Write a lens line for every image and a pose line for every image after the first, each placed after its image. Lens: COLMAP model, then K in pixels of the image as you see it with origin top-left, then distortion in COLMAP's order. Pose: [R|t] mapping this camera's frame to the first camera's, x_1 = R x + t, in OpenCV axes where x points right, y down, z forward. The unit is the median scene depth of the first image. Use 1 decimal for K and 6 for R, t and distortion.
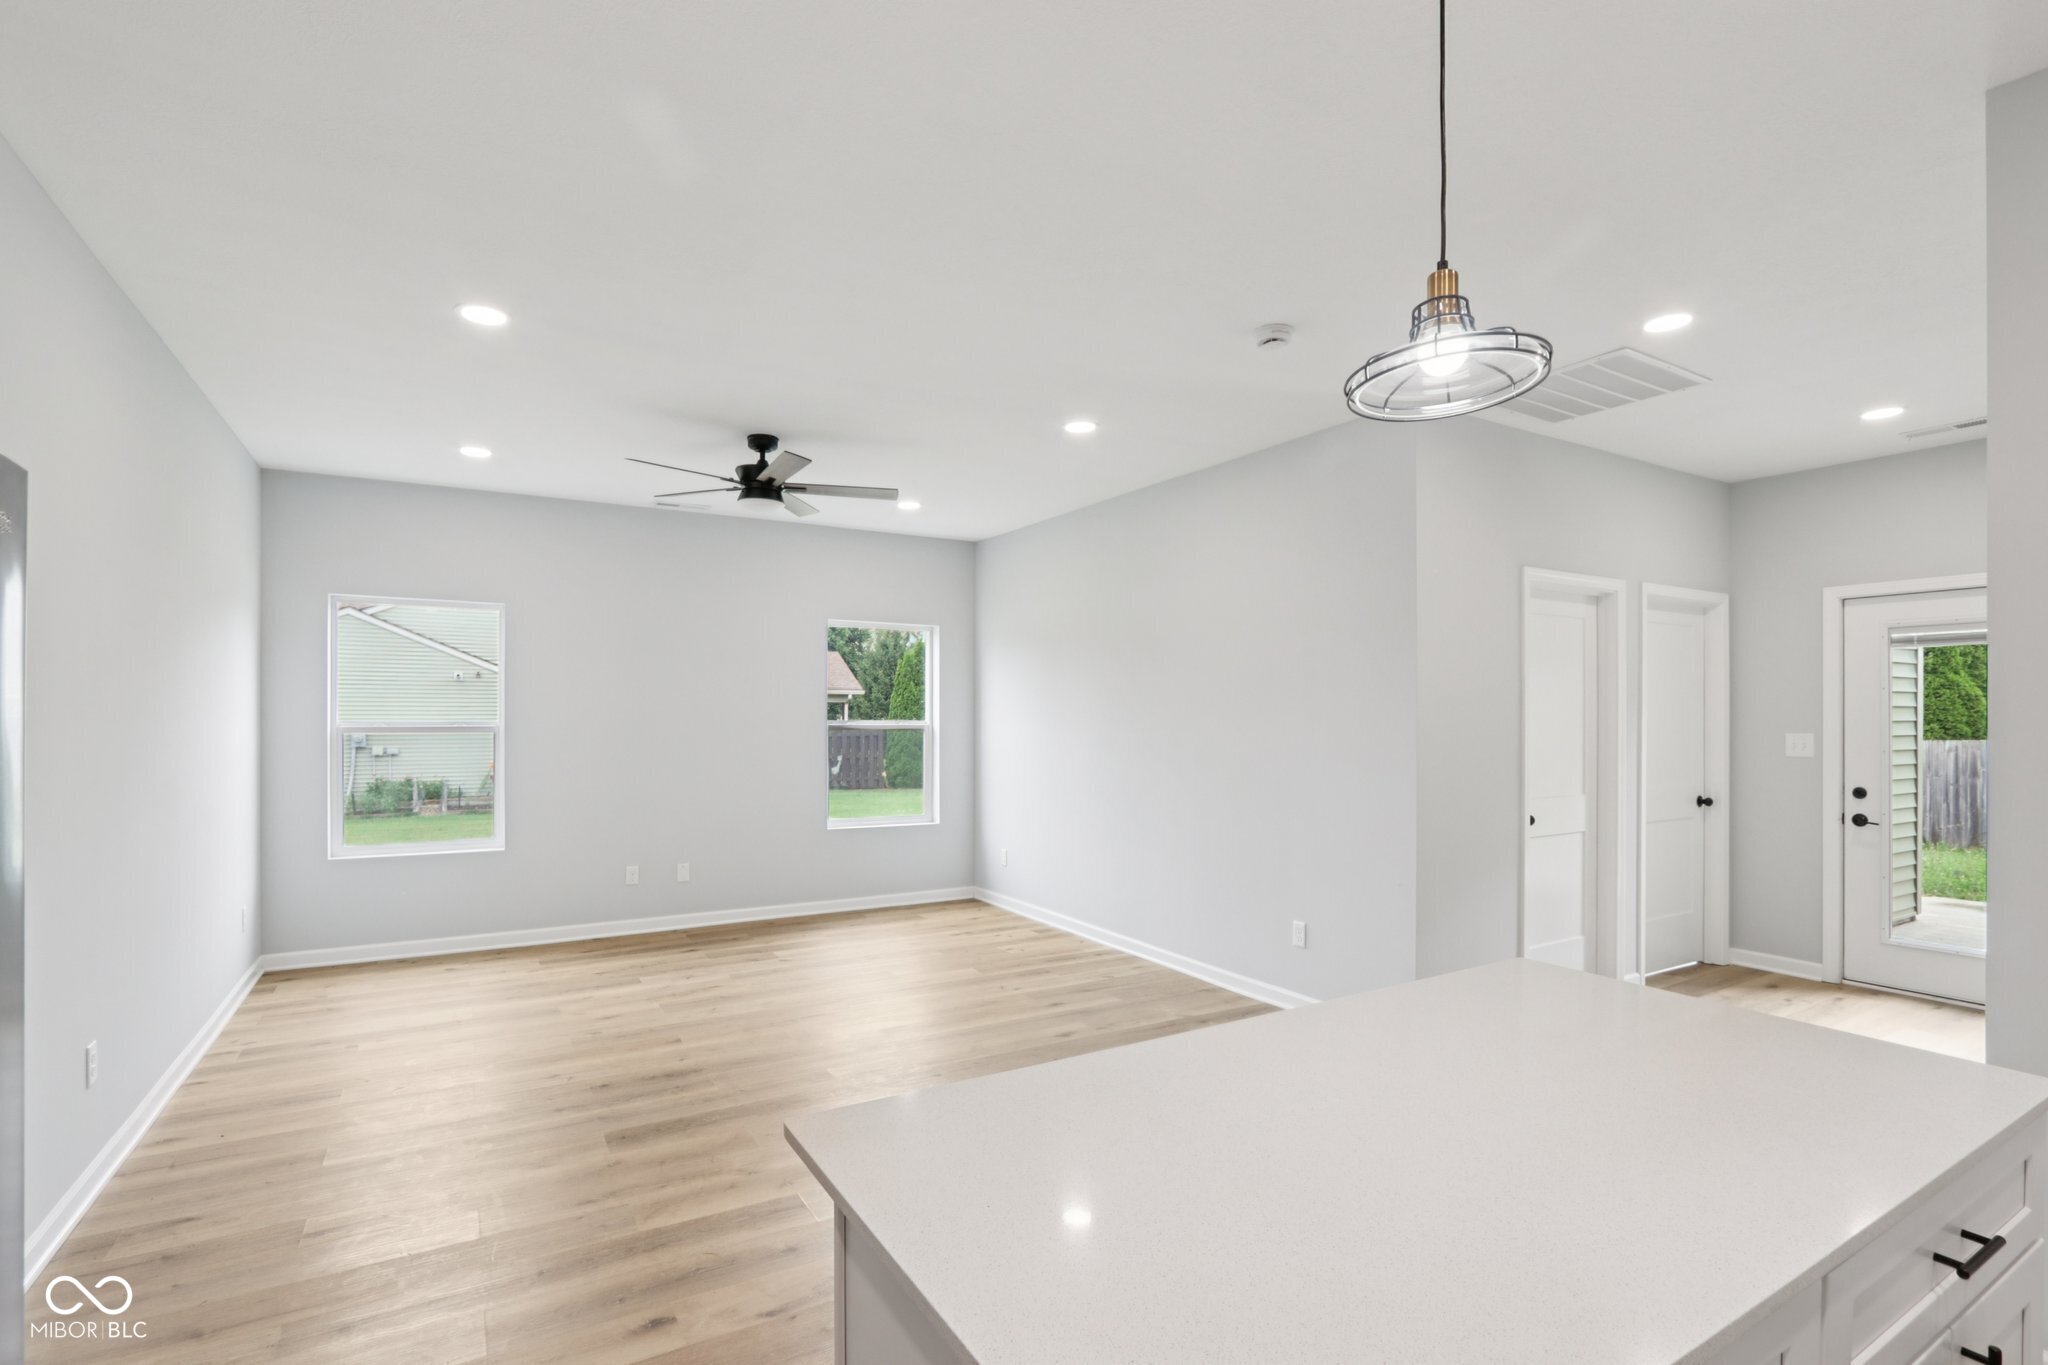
lens RADIAL K [[944.9, 0, 1011.4], [0, 944.9, 712.0], [0, 0, 1]] dist [-0.014213, 0.000408]
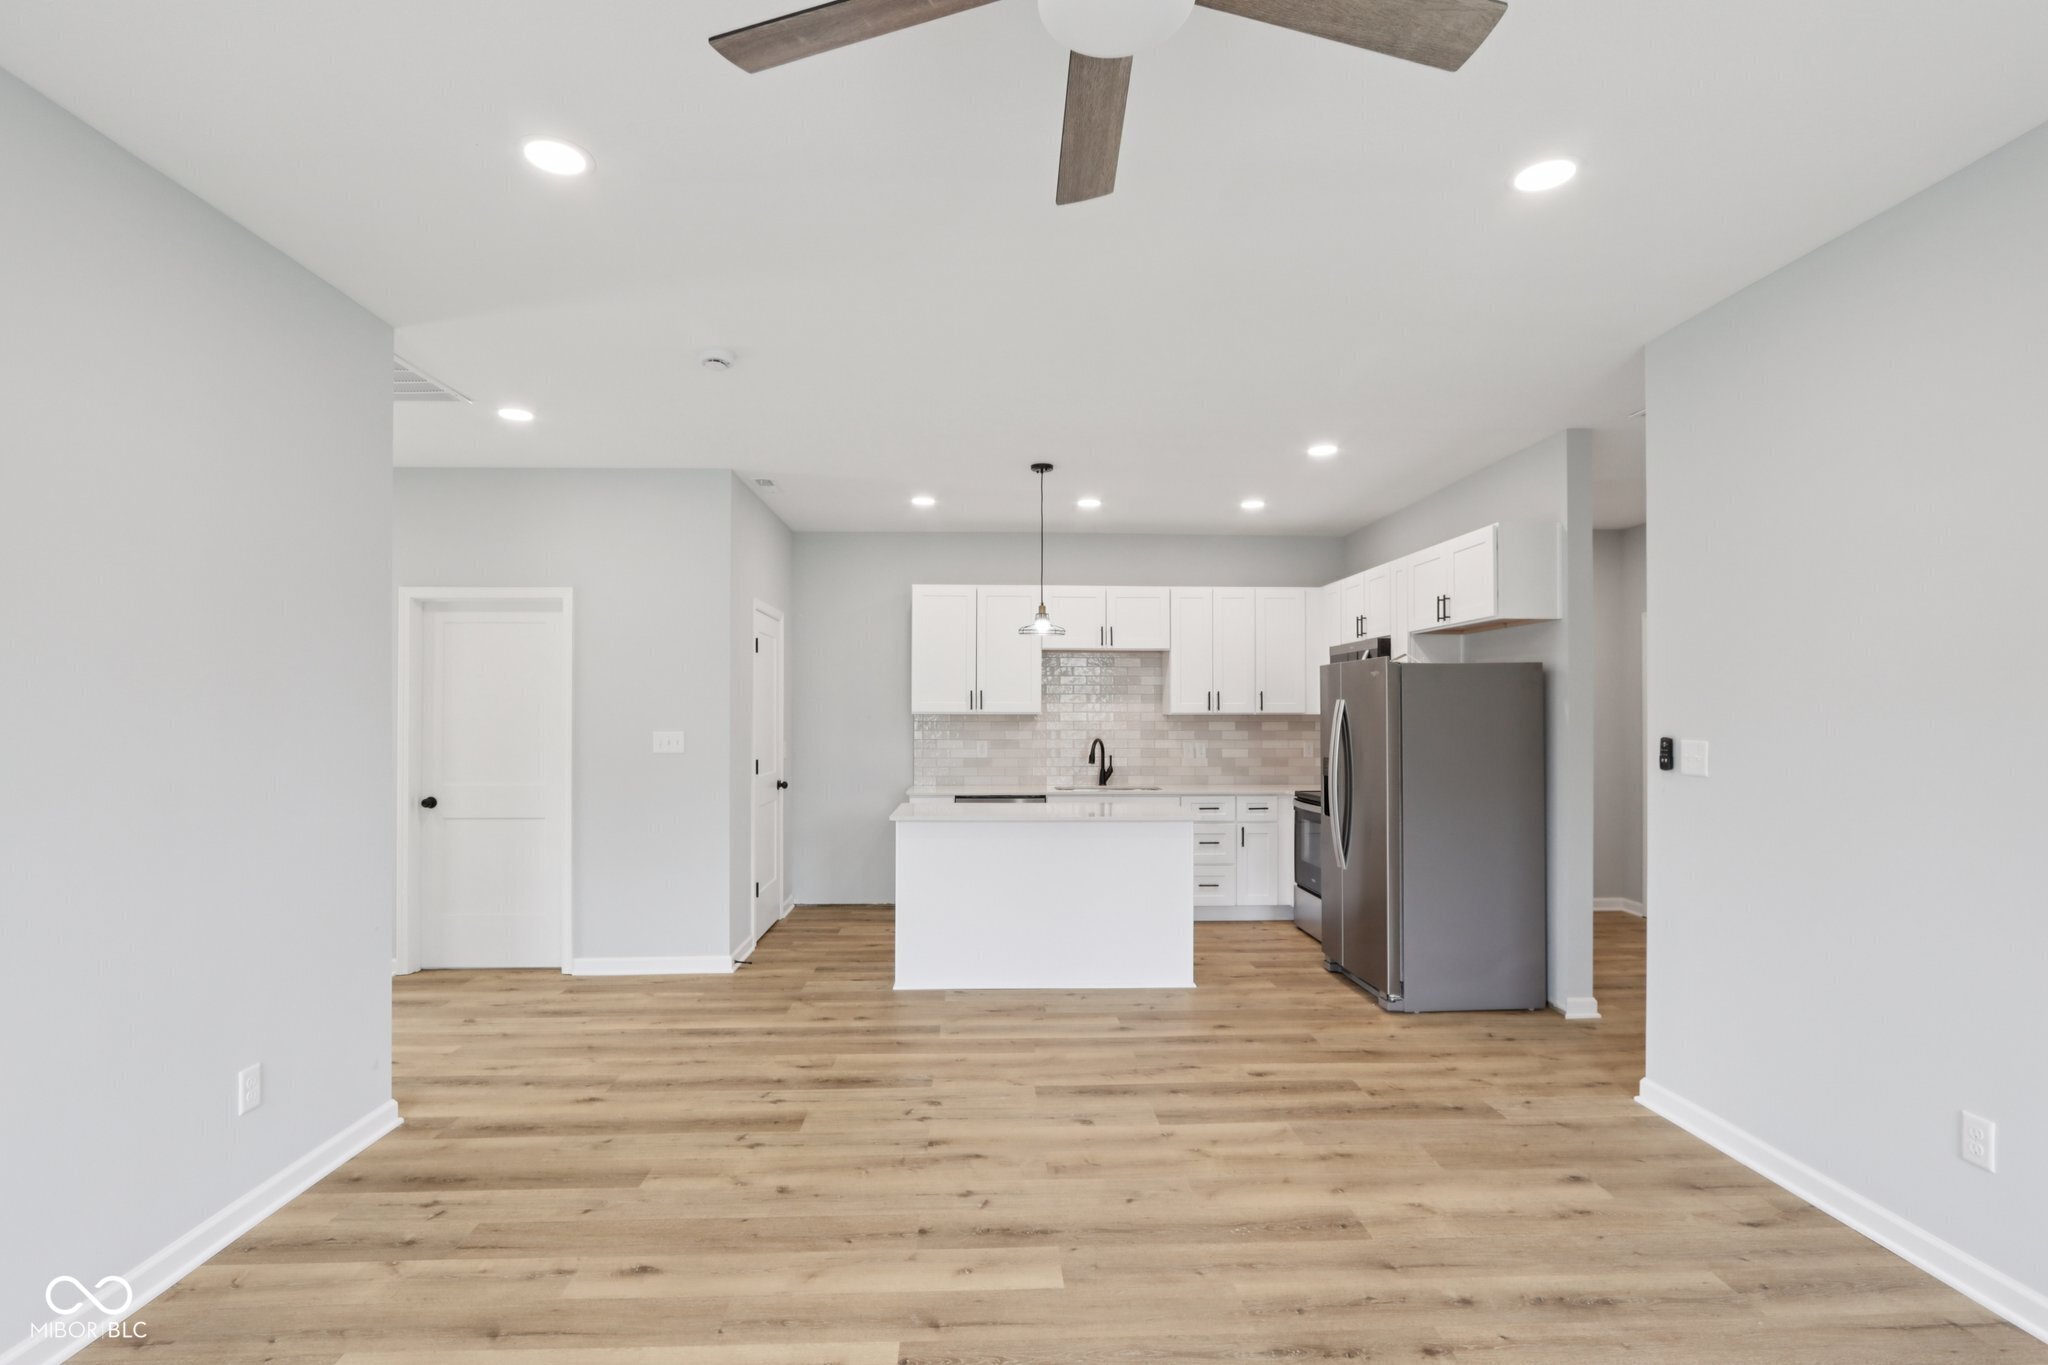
lens RADIAL K [[944.9, 0, 1011.4], [0, 944.9, 712.0], [0, 0, 1]] dist [-0.014213, 0.000408]
pose [[-0.875921, -0.006223, 0.482415, -0.500402], [-0.008272, 0.999964, -0.002119, 0.003276], [-0.482384, -0.005847, -0.875940, 1.690287]]
